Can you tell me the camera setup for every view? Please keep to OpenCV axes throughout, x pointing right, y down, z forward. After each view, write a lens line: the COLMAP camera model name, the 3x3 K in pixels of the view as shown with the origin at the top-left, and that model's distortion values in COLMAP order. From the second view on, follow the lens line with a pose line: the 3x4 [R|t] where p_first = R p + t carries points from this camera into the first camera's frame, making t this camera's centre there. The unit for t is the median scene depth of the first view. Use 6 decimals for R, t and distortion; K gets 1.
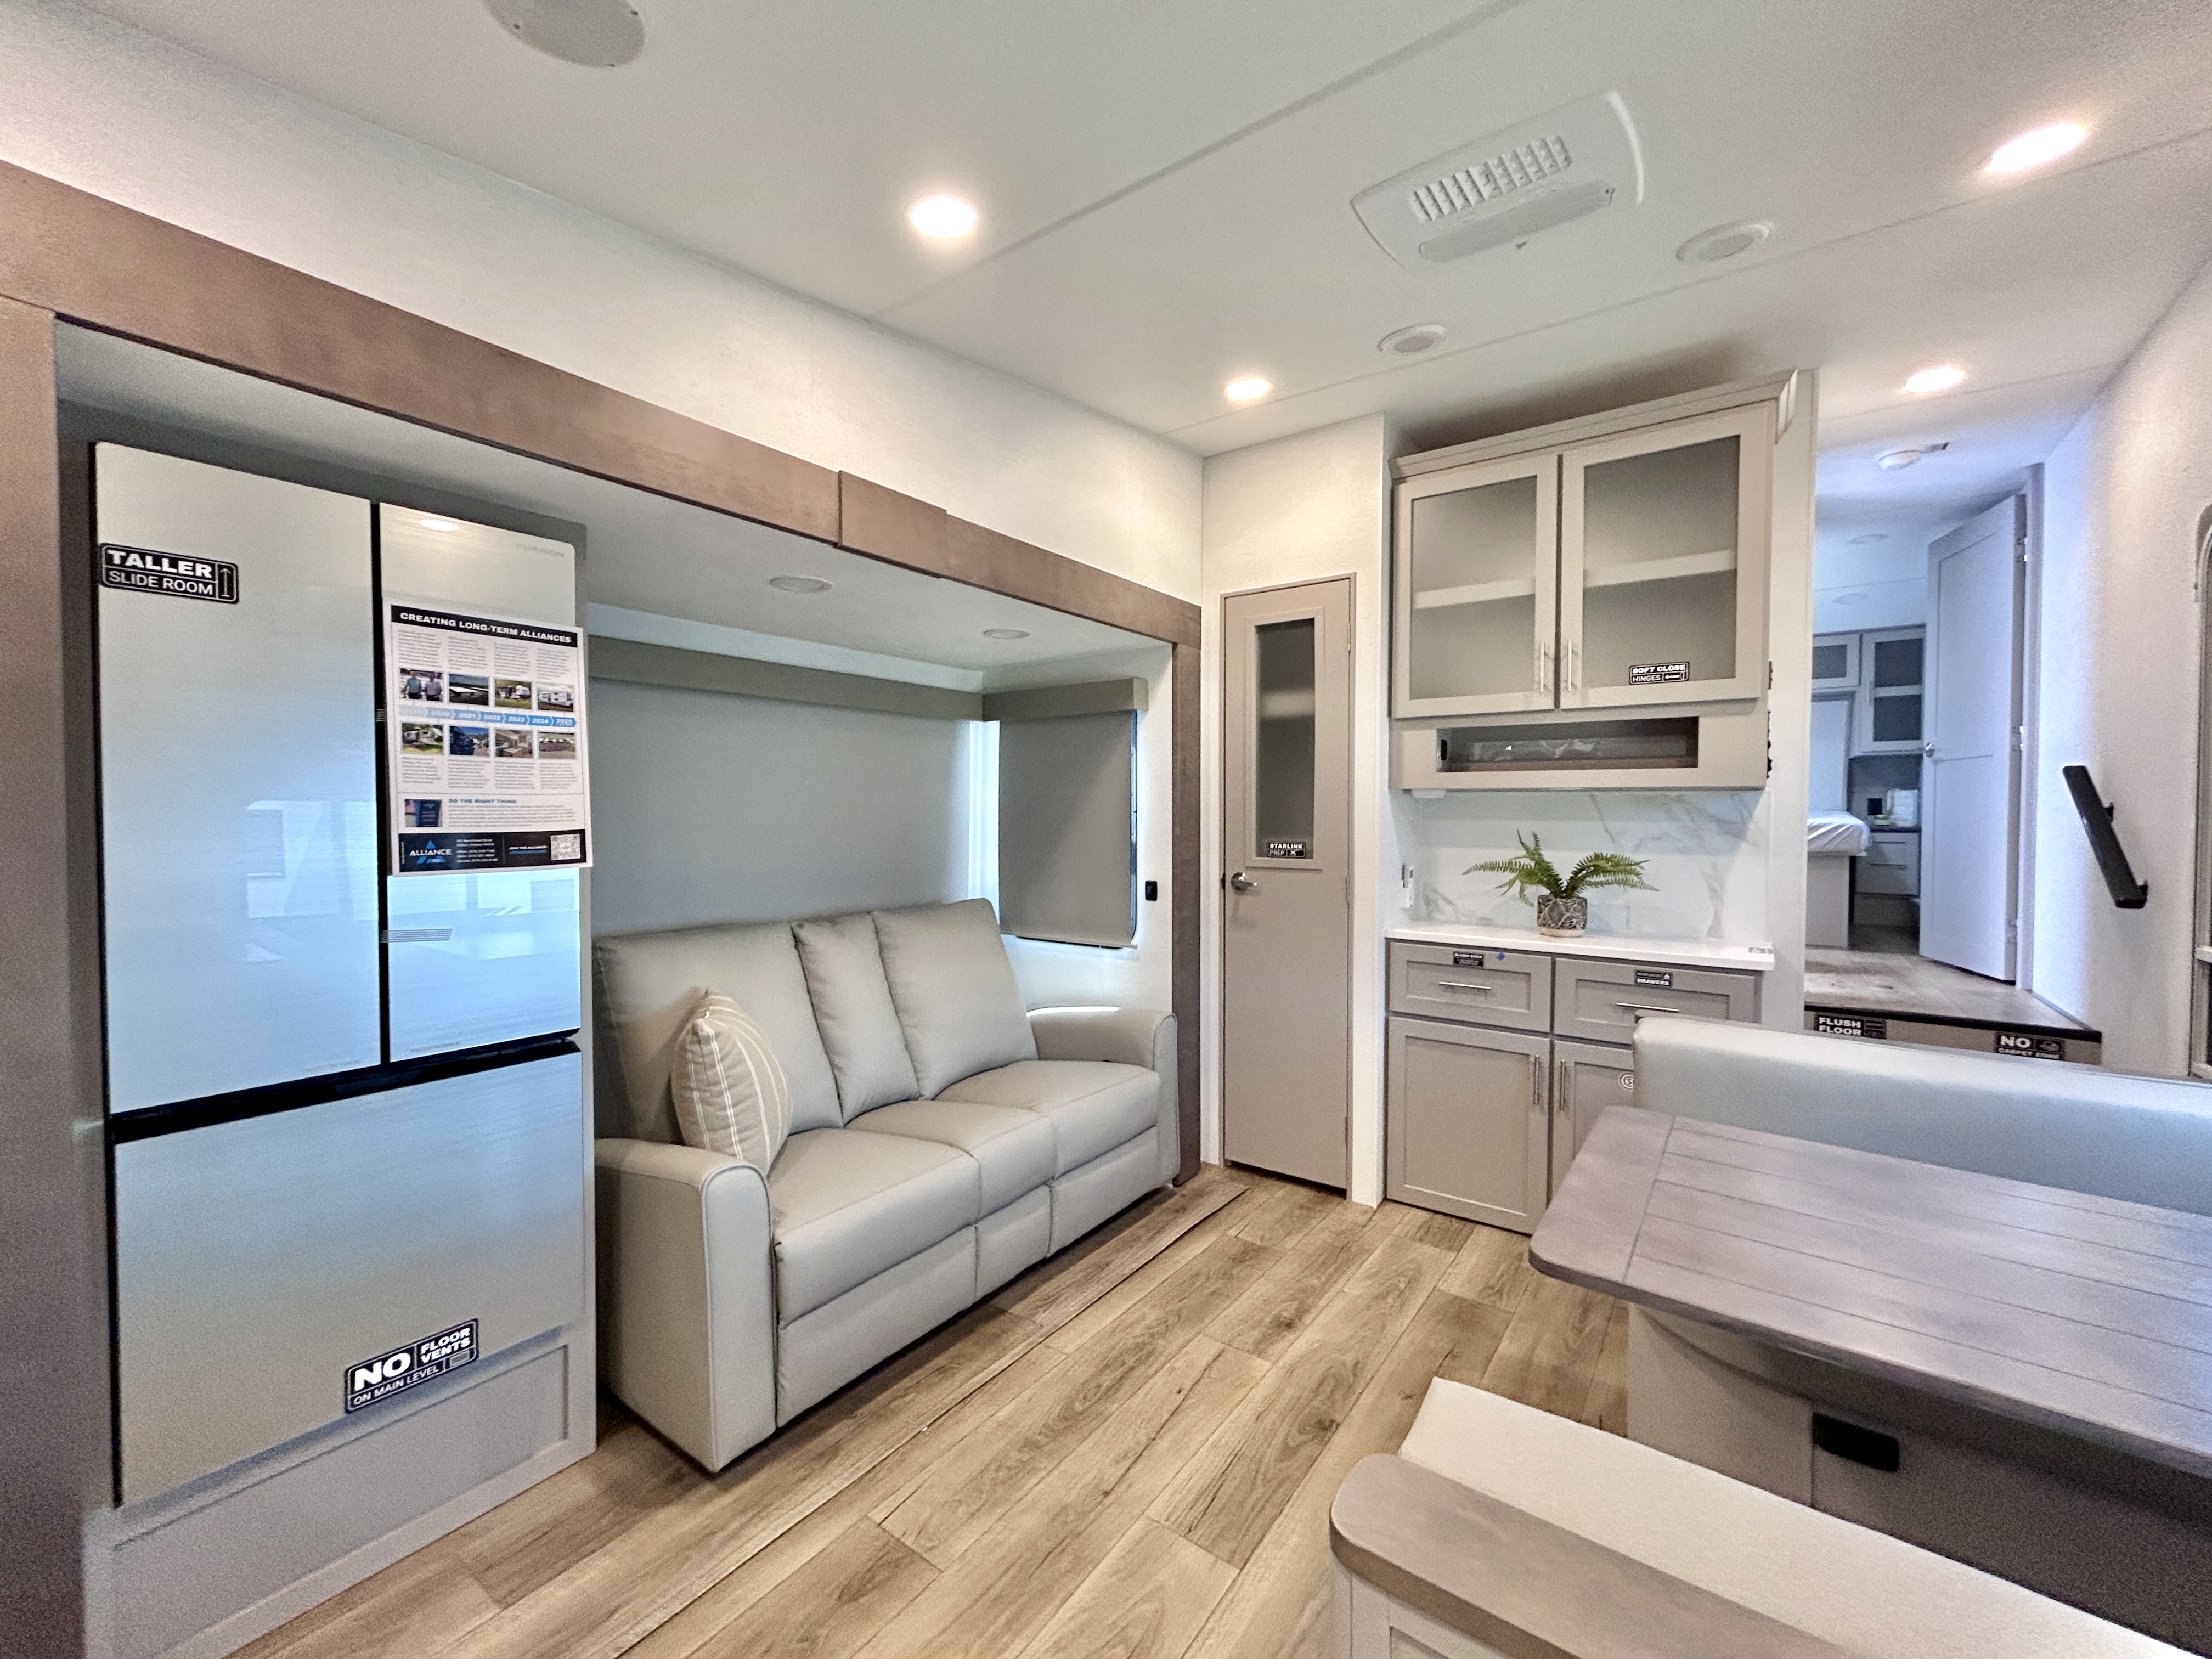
lens RADIAL K [[891.3, 0, 1103.1], [0, 891.3, 828.2], [0, 0, 1]] dist [0.000489, 0.000042]
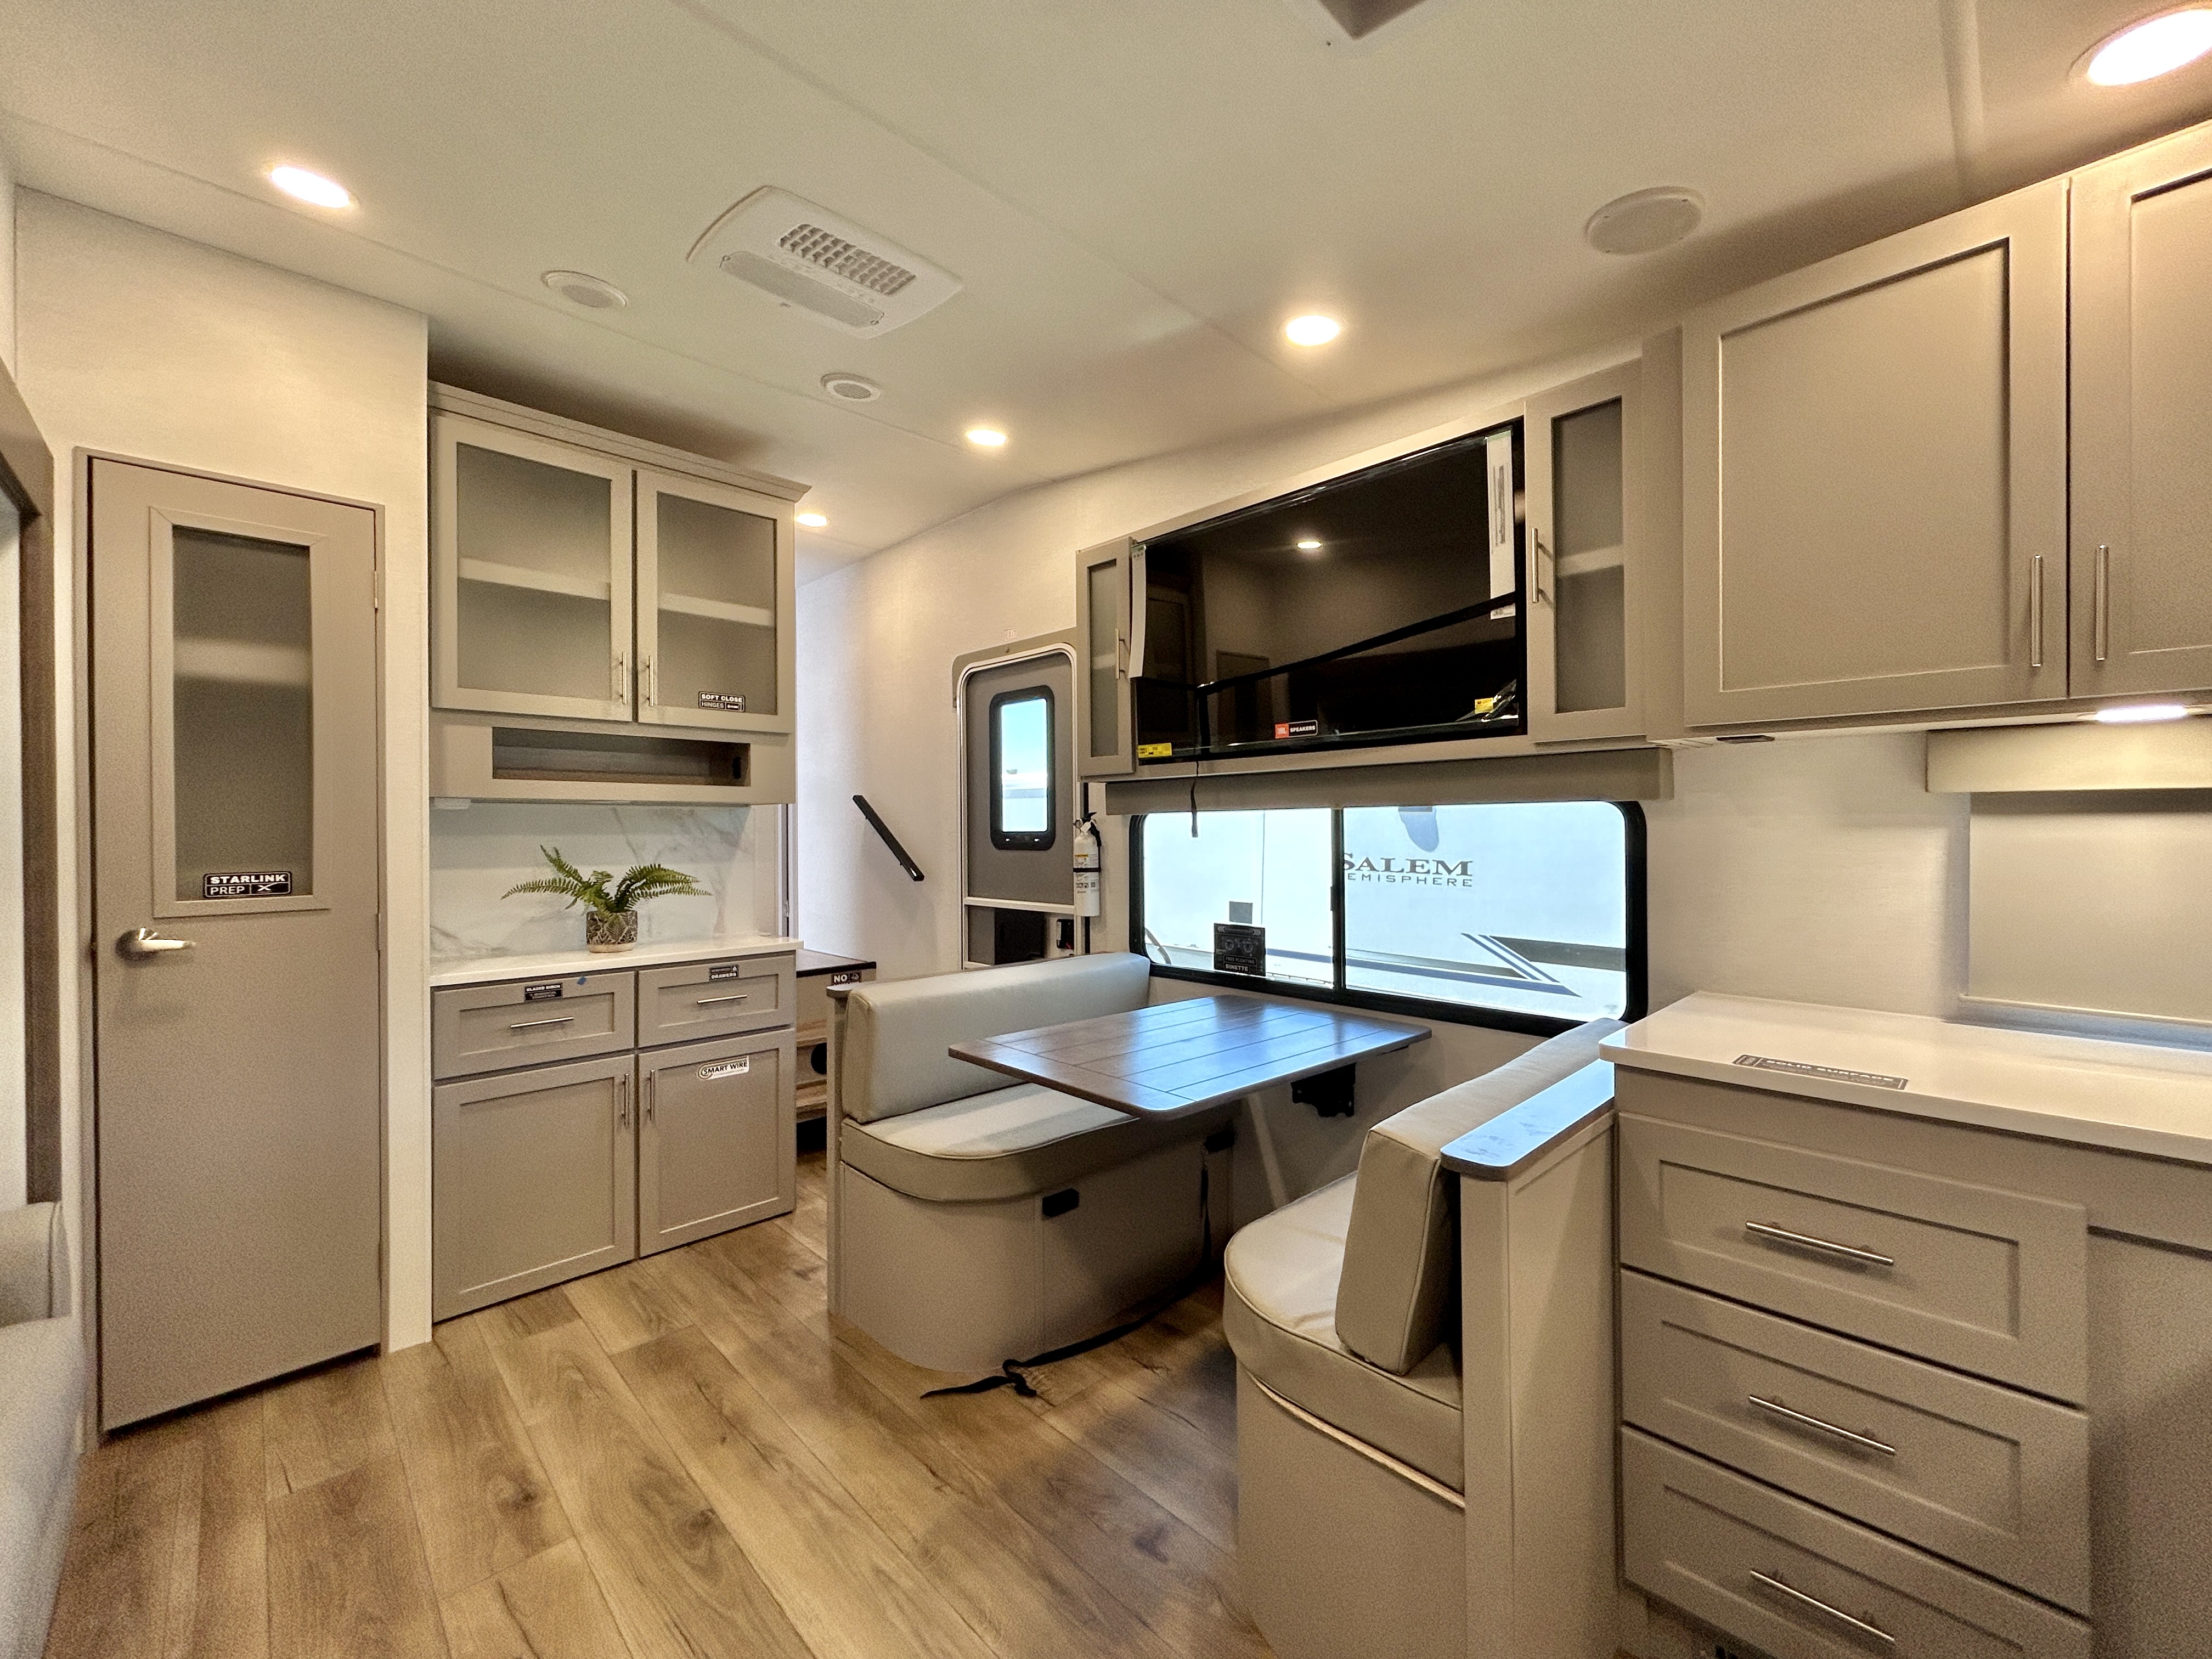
lens RADIAL K [[886.7, 0, 1101.0], [0, 886.7, 828.6], [0, 0, 1]] dist [0.000593, 0.000686]
pose [[0.171567, -0.005316, 0.985158, -0.615785], [0.027753, 0.999615, 0.000561, -0.000168], [-0.984782, 0.027245, 0.171648, 0.510421]]
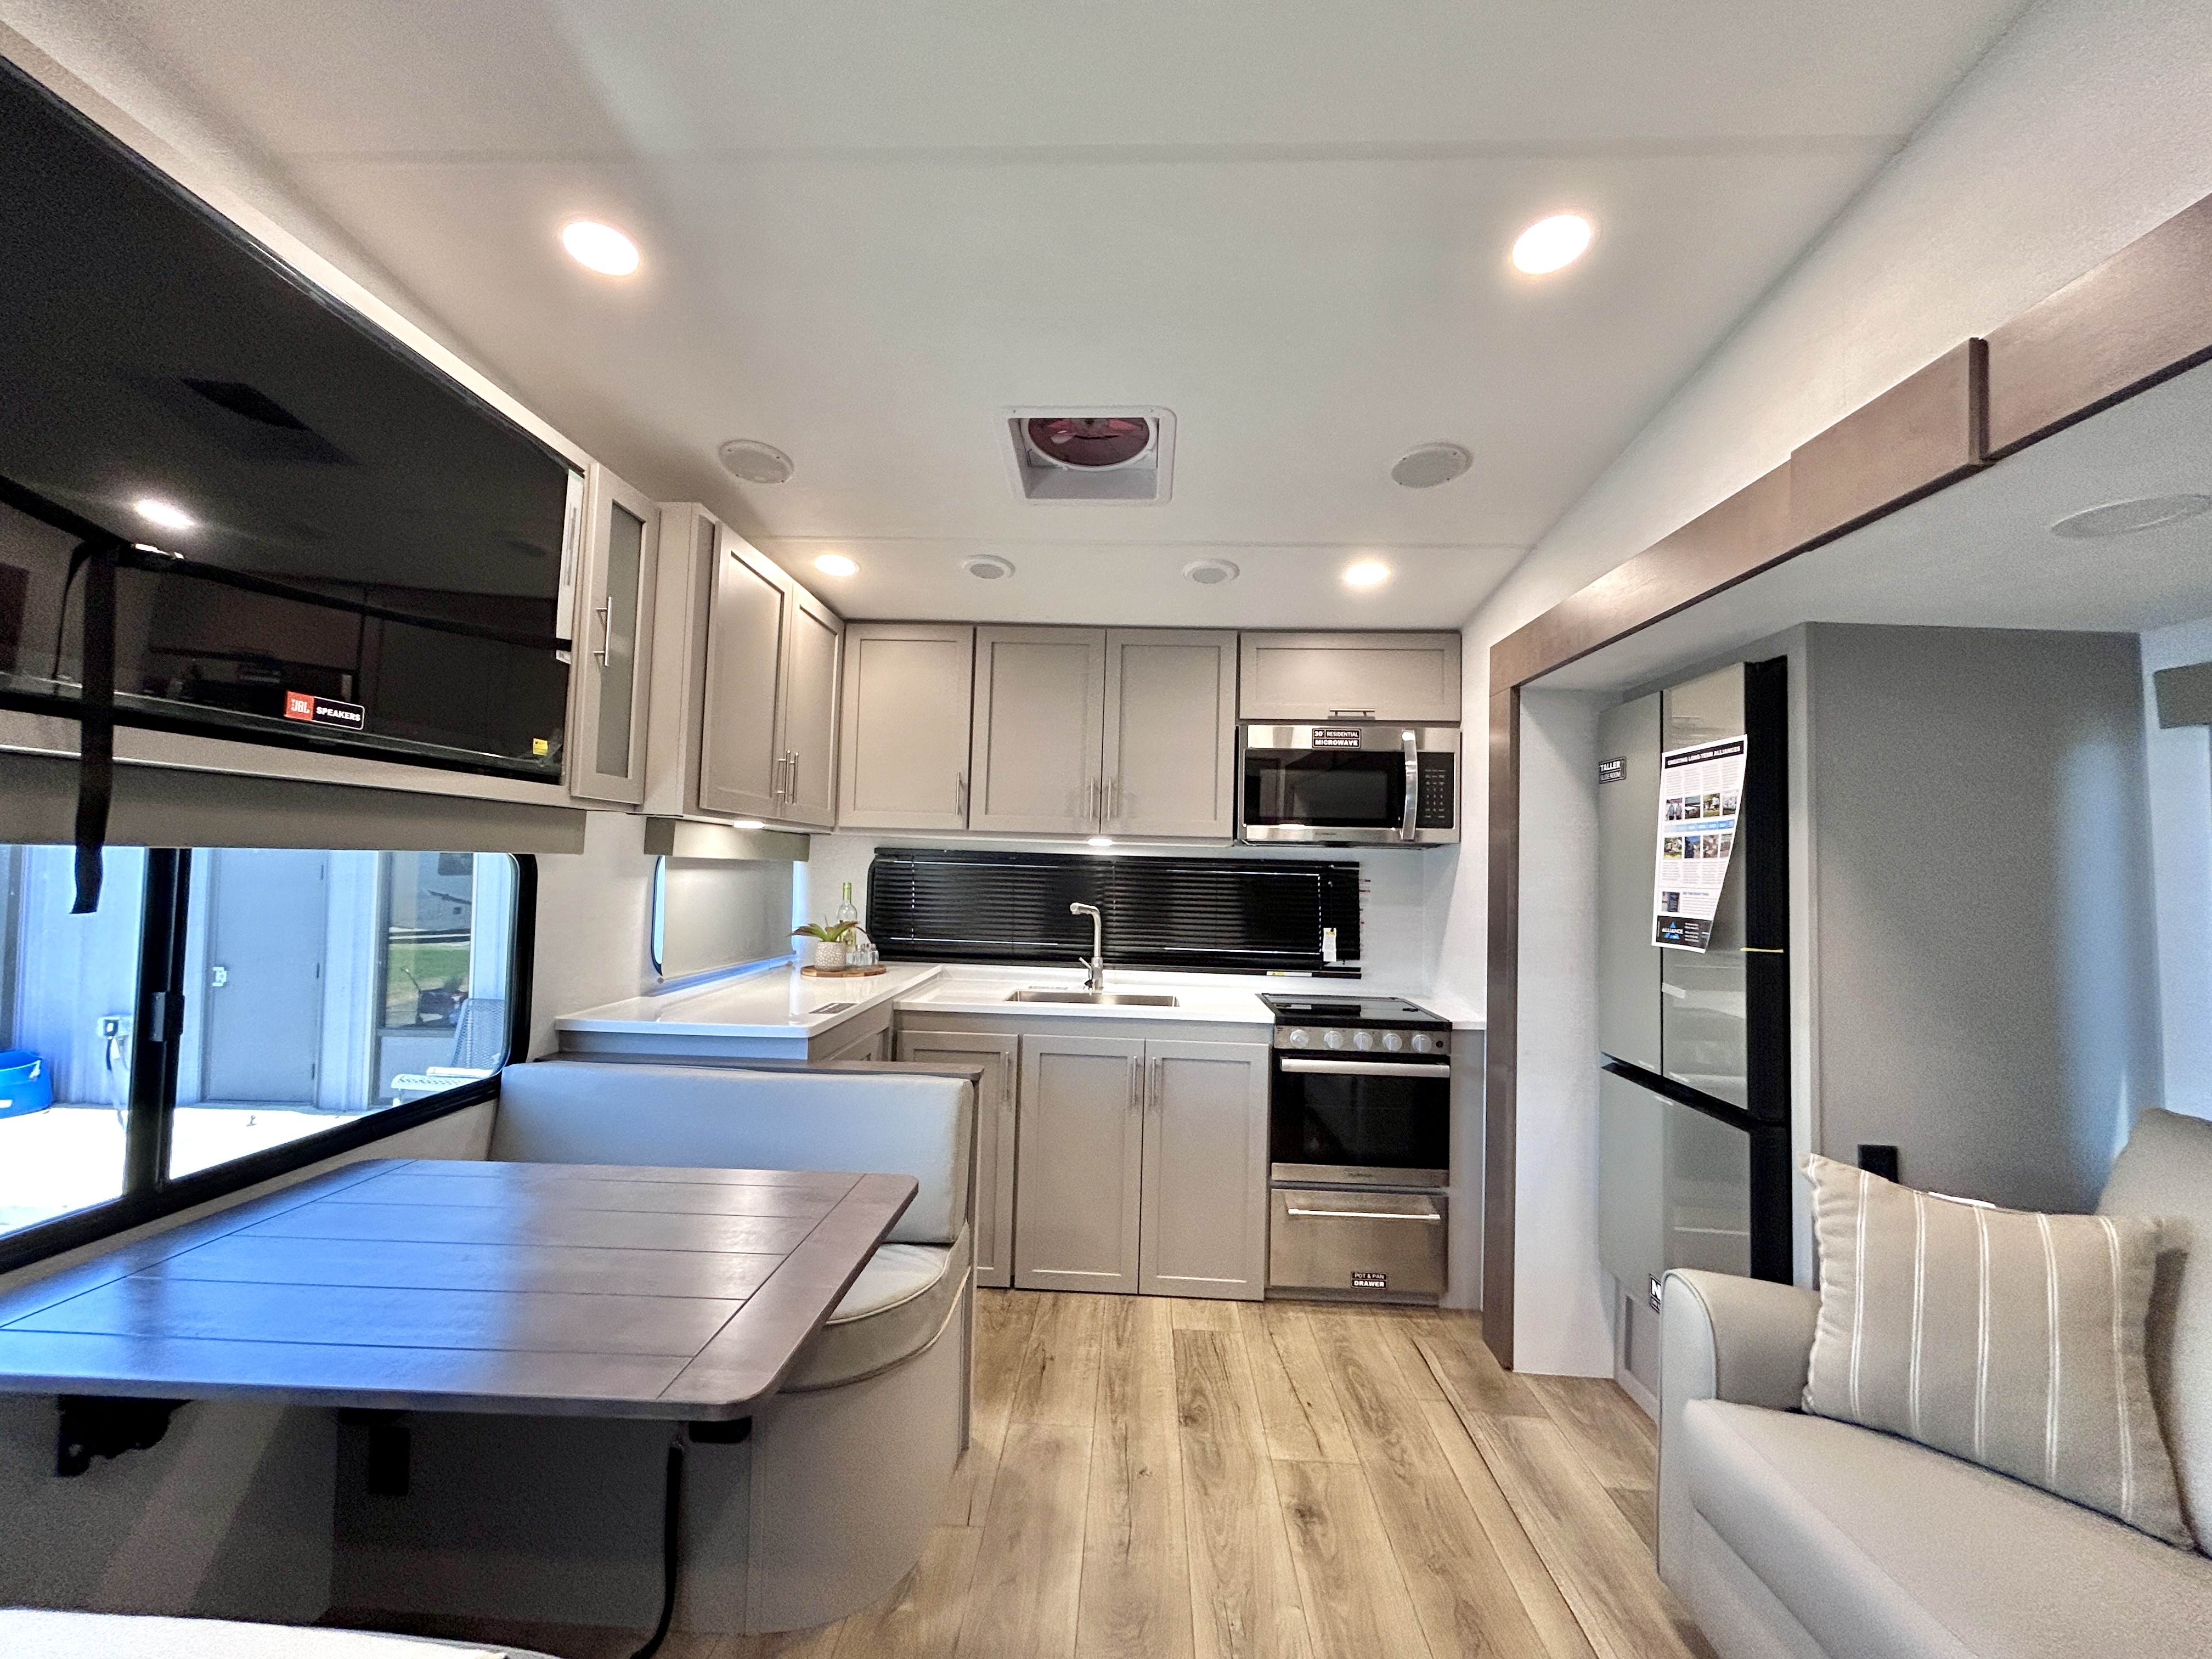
lens RADIAL K [[891.3, 0, 1103.1], [0, 891.3, 828.2], [0, 0, 1]] dist [0.000489, 0.000042]
pose [[-0.830678, -0.051013, -0.554411, 0.670117], [-0.041863, 0.998697, -0.029170, -0.048155], [0.555177, -0.001021, -0.831732, 1.494517]]
